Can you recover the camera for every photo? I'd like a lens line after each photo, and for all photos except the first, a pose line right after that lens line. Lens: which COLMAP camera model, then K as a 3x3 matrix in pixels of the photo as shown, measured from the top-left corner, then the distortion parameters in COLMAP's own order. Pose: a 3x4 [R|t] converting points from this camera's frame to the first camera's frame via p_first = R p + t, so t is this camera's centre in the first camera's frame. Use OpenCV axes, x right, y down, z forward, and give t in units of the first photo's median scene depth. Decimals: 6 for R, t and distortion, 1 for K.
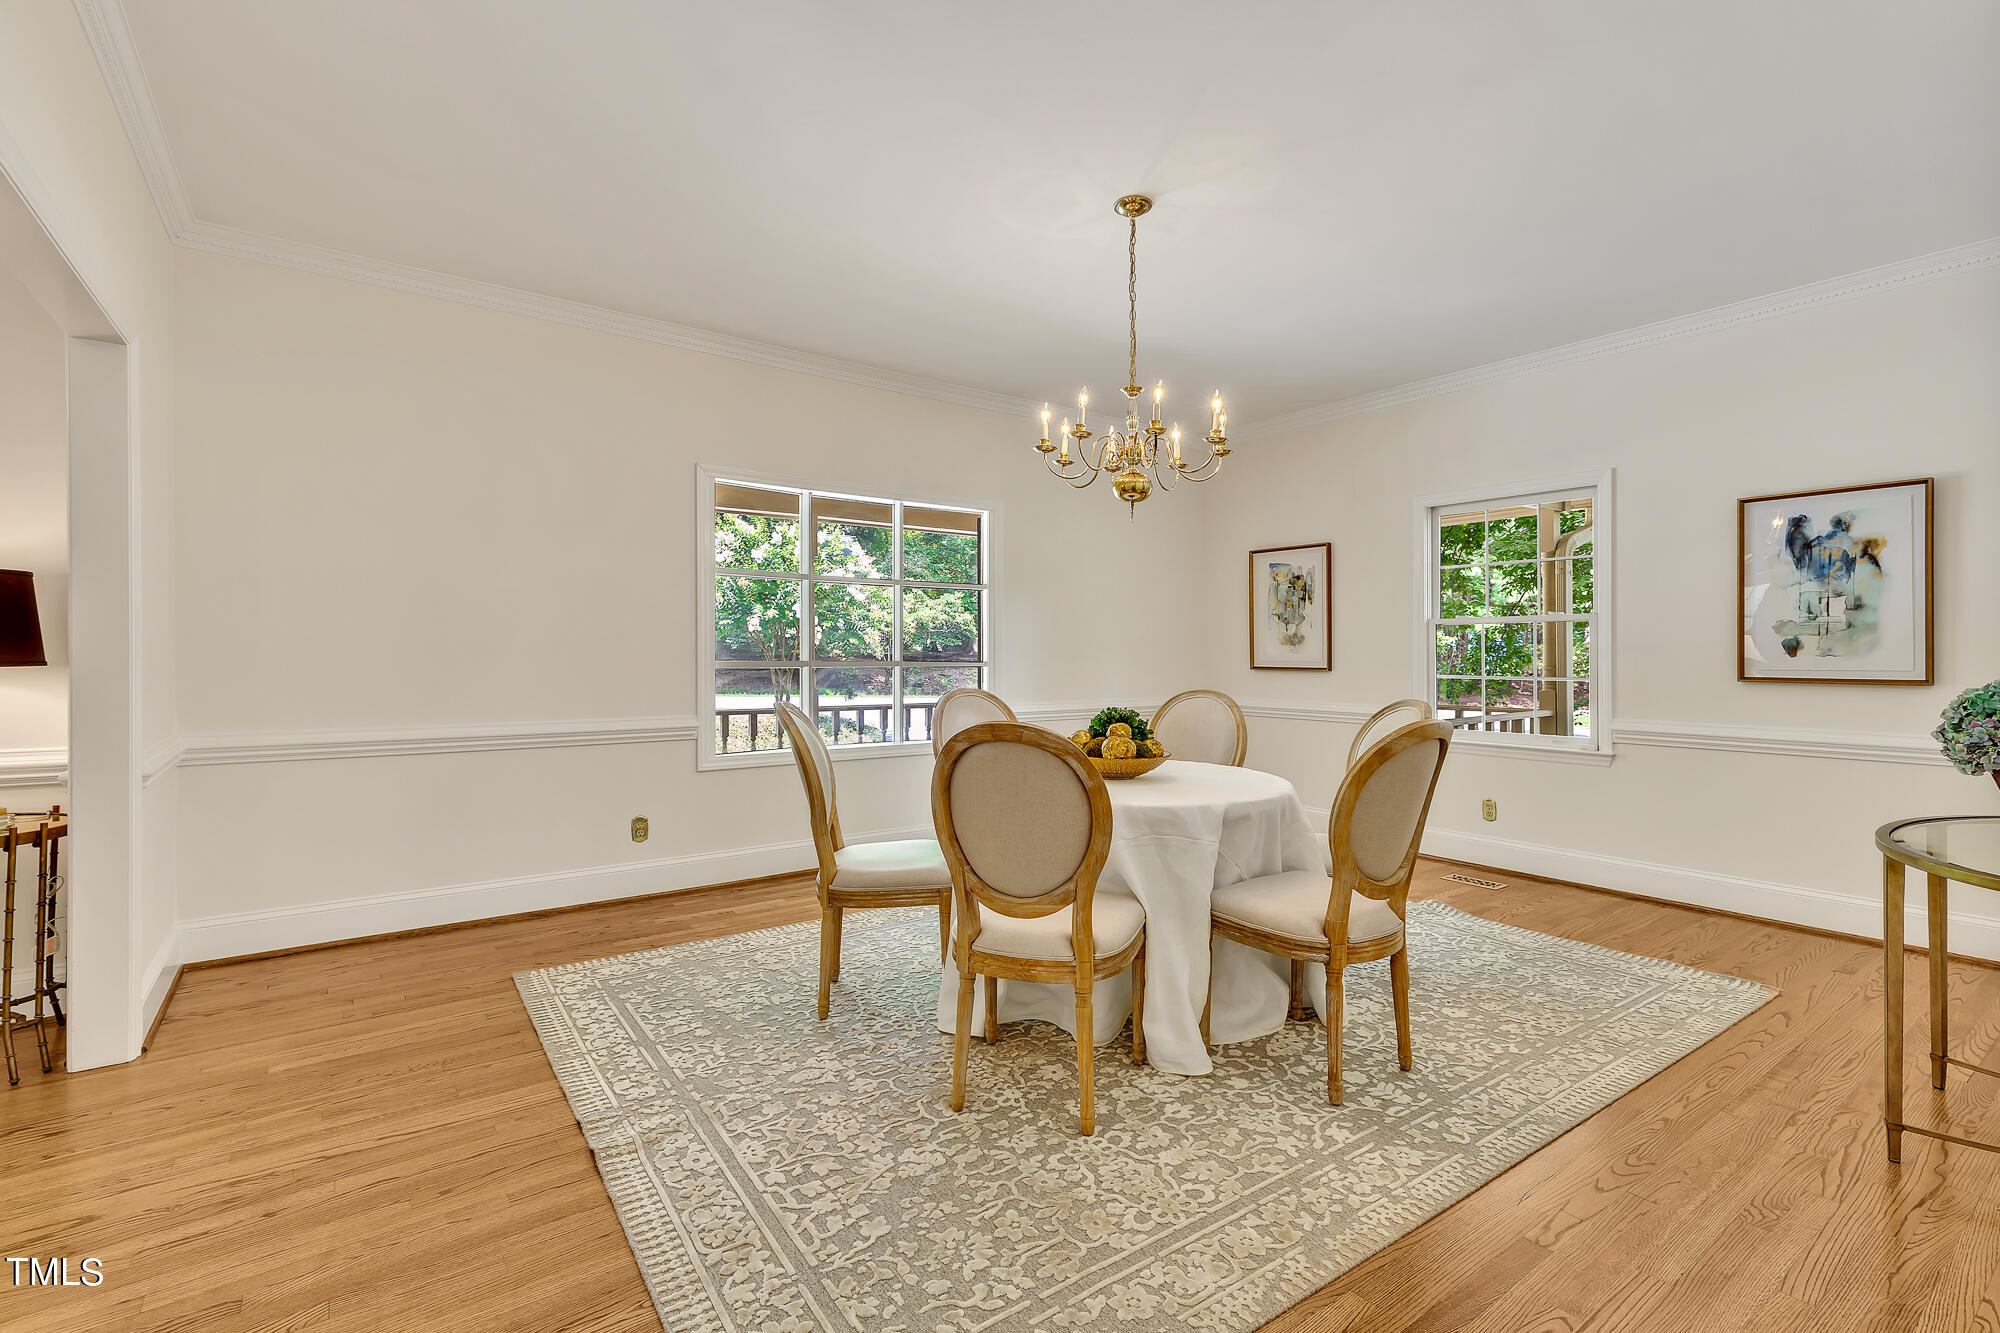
lens RADIAL K [[920.8, 0, 1009.9], [0, 920.8, 661.4], [0, 0, 1]] dist [-0.000433, -0.000036]
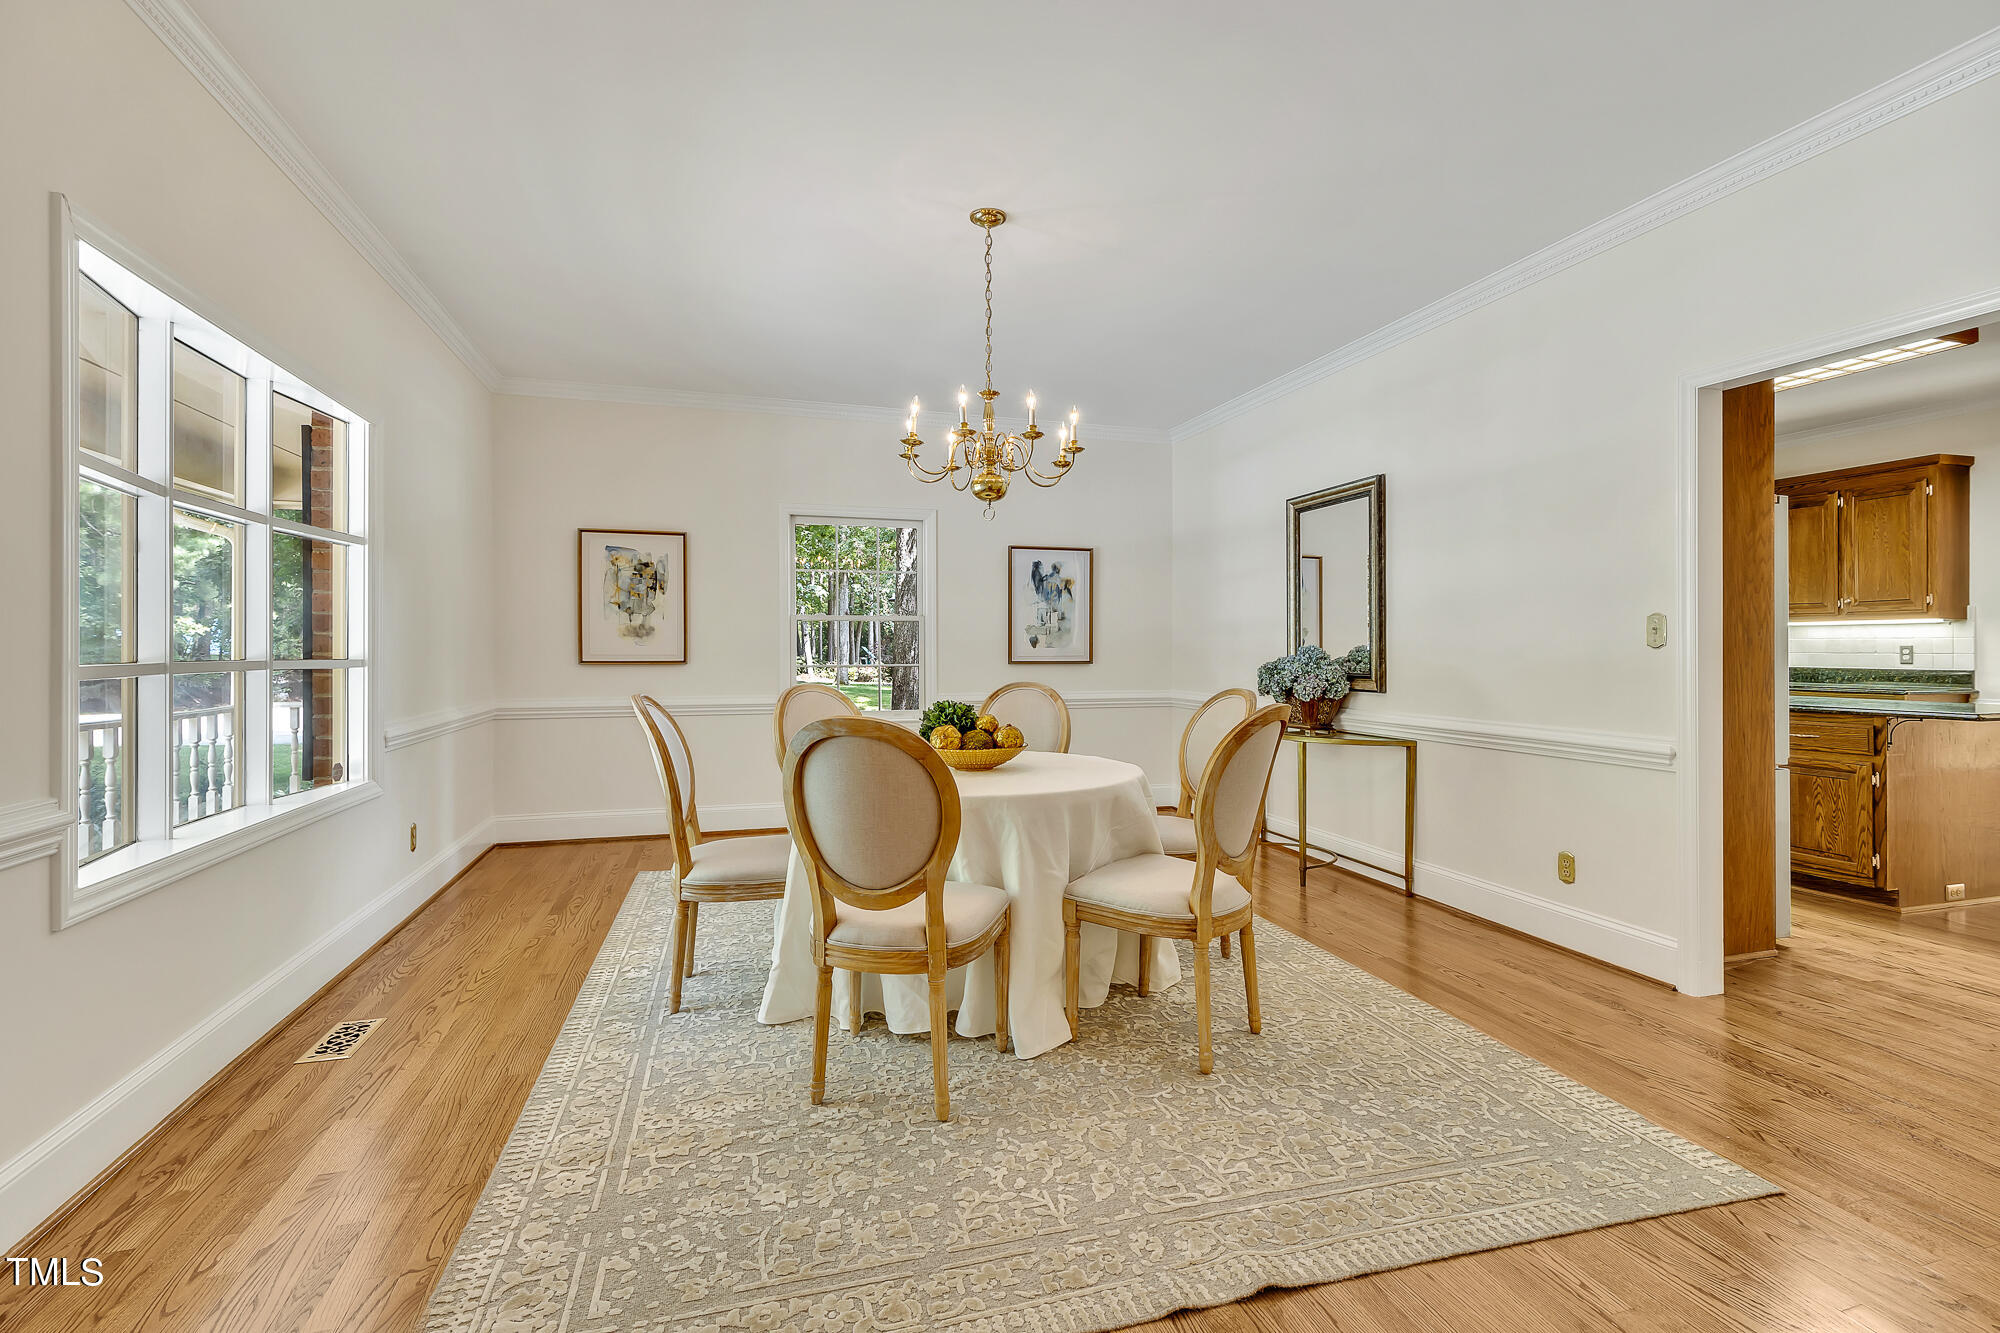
lens RADIAL K [[920.8, 0, 1005.6], [0, 920.8, 650.8], [0, 0, 1]] dist [-0.000433, -0.000036]
pose [[0.316848, -0.004130, 0.948467, -0.708154], [0.008420, 0.999963, 0.001541, -0.002845], [-0.948439, 0.007498, 0.316872, 0.545709]]
